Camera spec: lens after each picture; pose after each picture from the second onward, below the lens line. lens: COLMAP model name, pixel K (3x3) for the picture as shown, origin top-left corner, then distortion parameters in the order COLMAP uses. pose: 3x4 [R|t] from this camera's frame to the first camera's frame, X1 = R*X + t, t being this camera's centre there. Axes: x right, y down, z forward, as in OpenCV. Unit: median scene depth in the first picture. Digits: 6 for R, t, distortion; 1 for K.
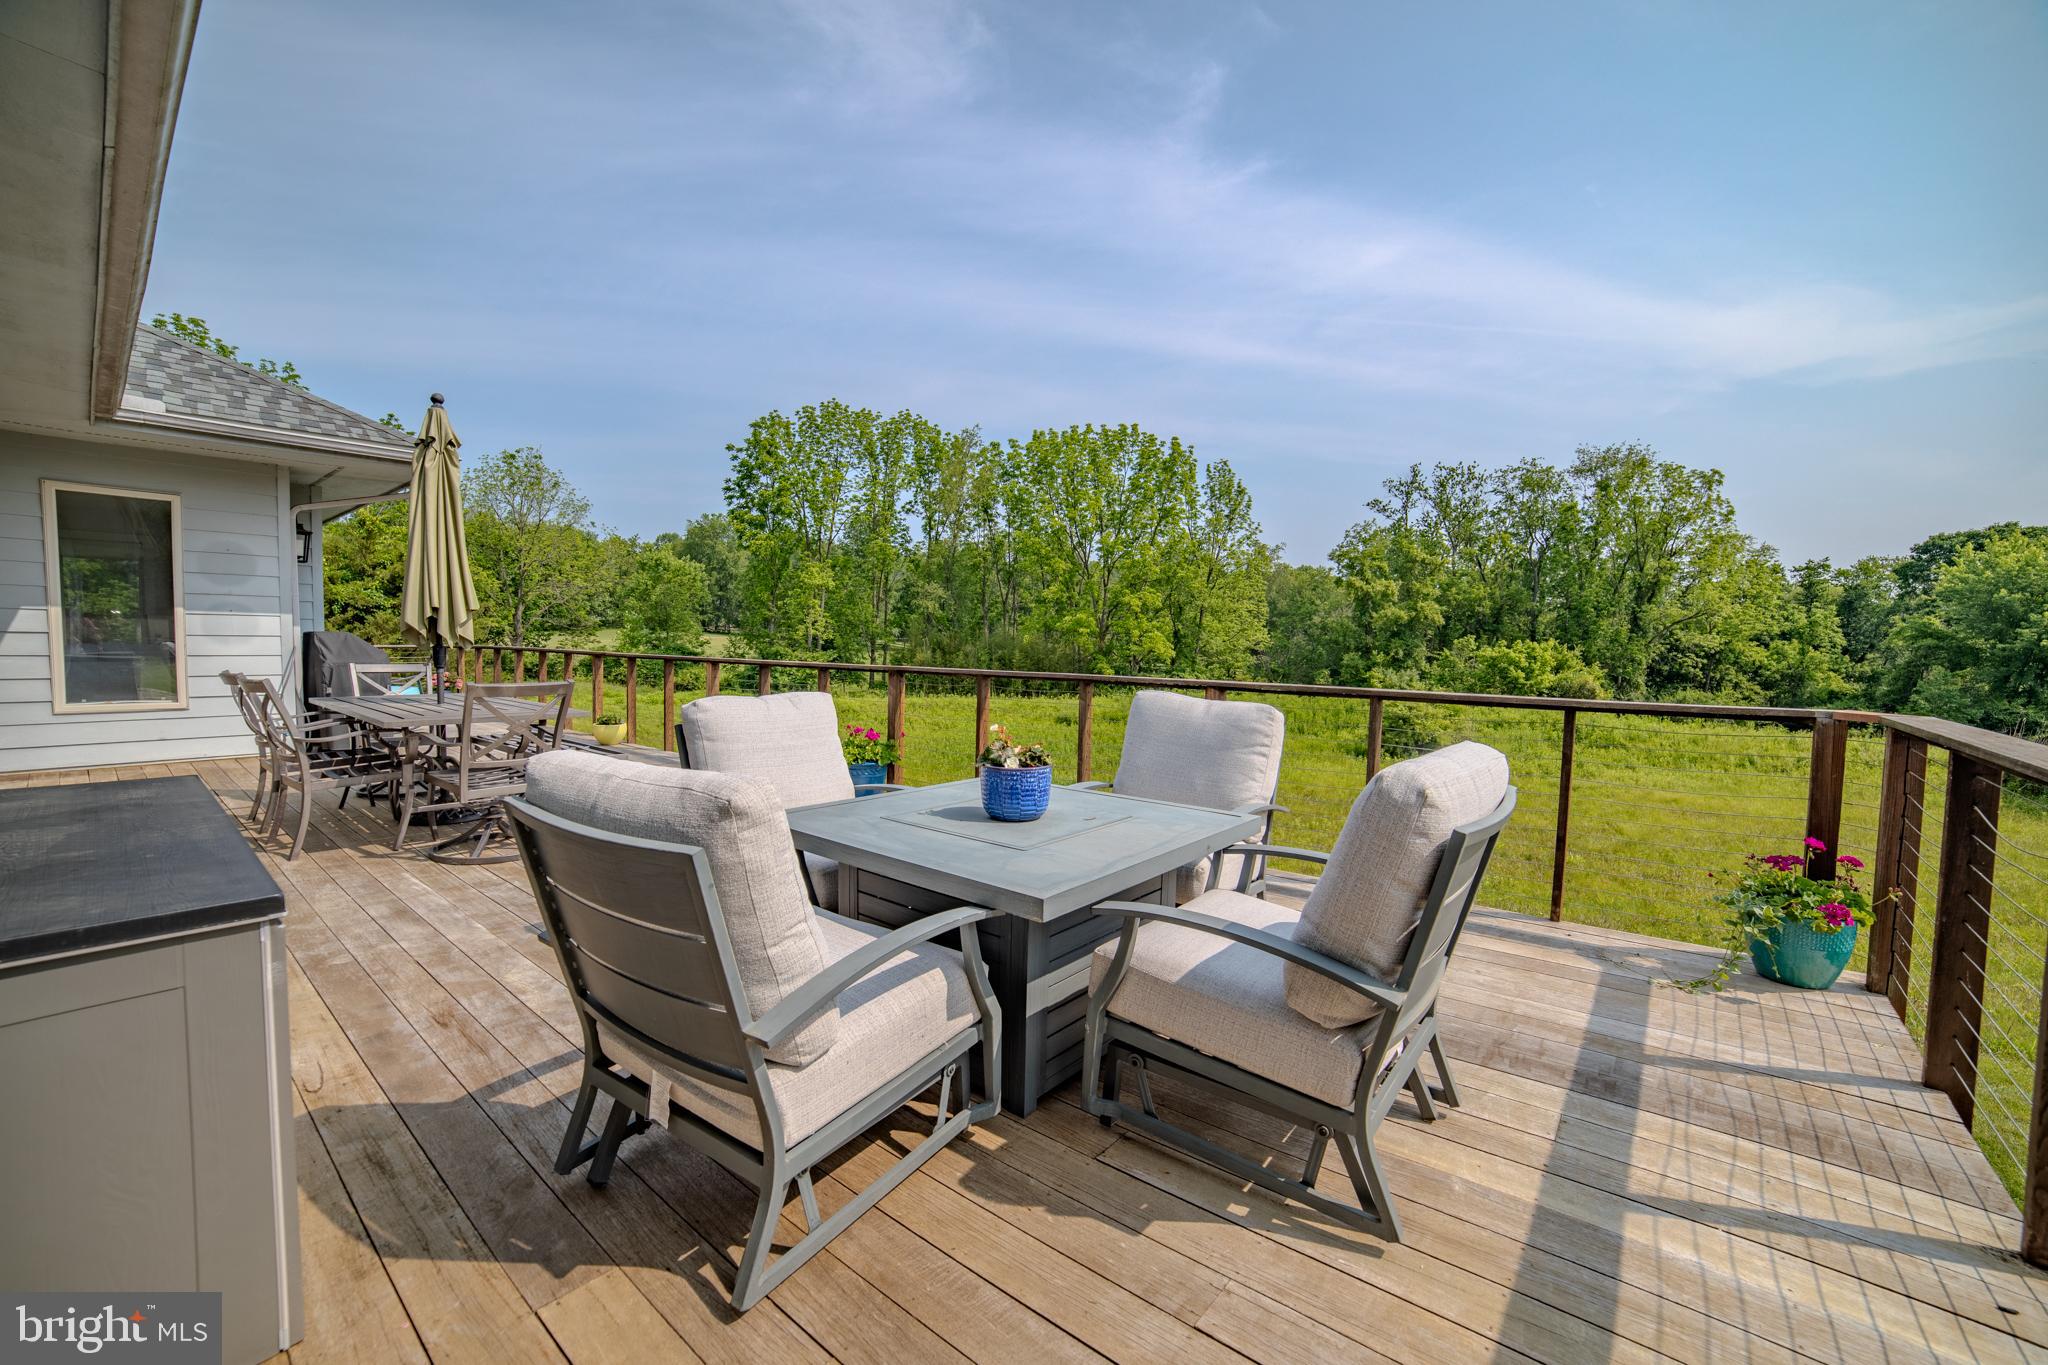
lens RADIAL K [[836.8, 0, 1024.0], [0, 836.8, 690.8], [0, 0, 1]] dist [-0.105122, 0.036634]
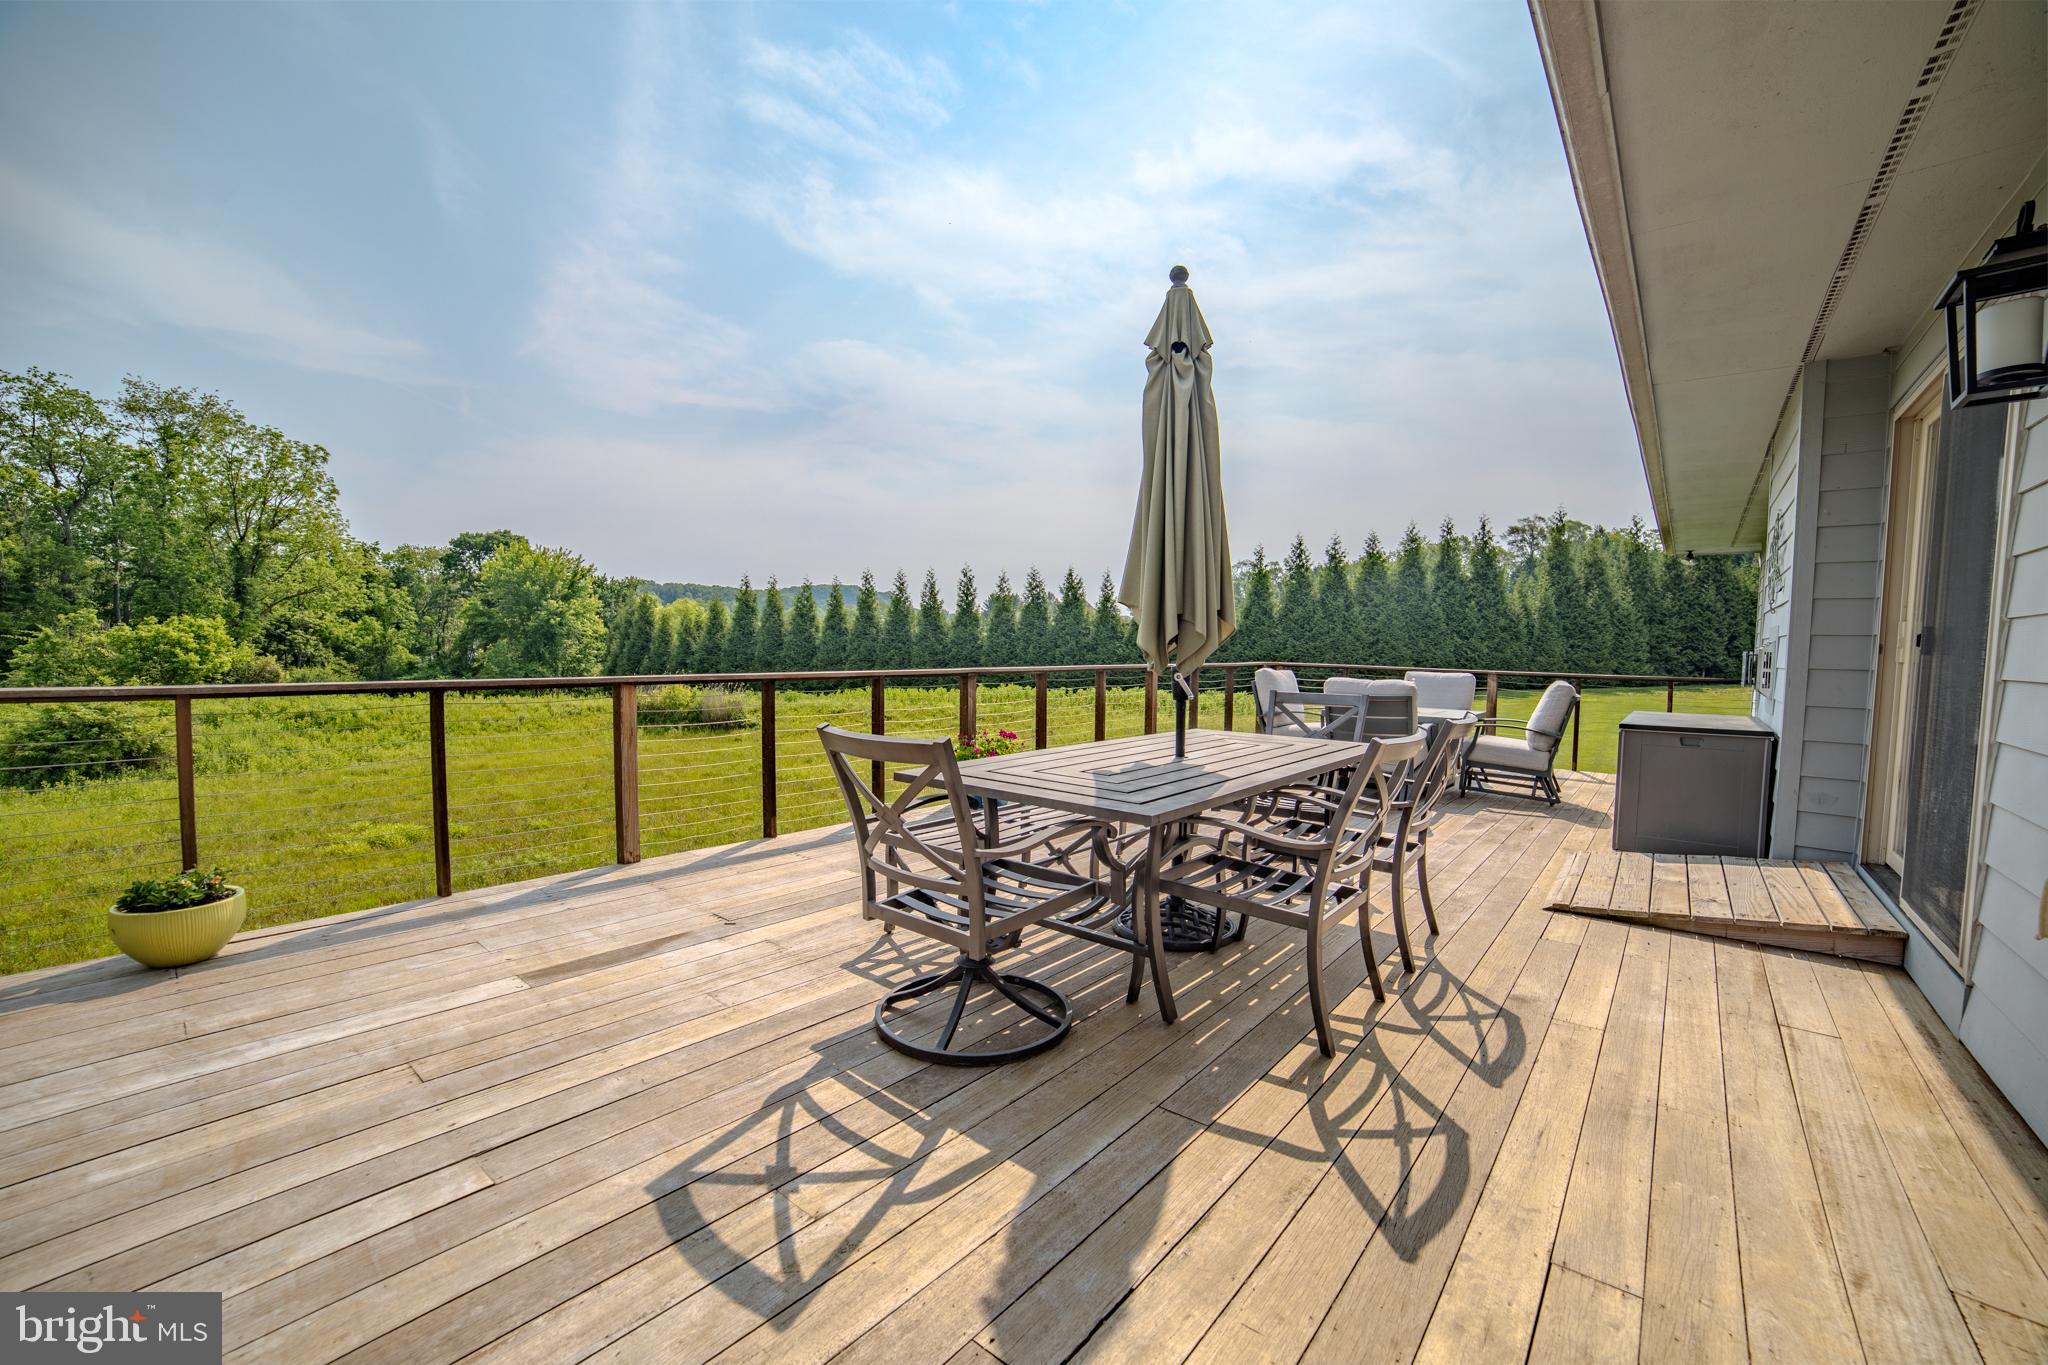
lens RADIAL K [[836.8, 0, 1024.0], [0, 836.8, 690.8], [0, 0, 1]] dist [-0.105122, 0.036634]
pose [[0.009708, -0.076606, 0.997014, -0.120954], [0.042065, 0.996210, 0.076134, -0.008224], [-0.999068, 0.041200, 0.012893, 0.093570]]
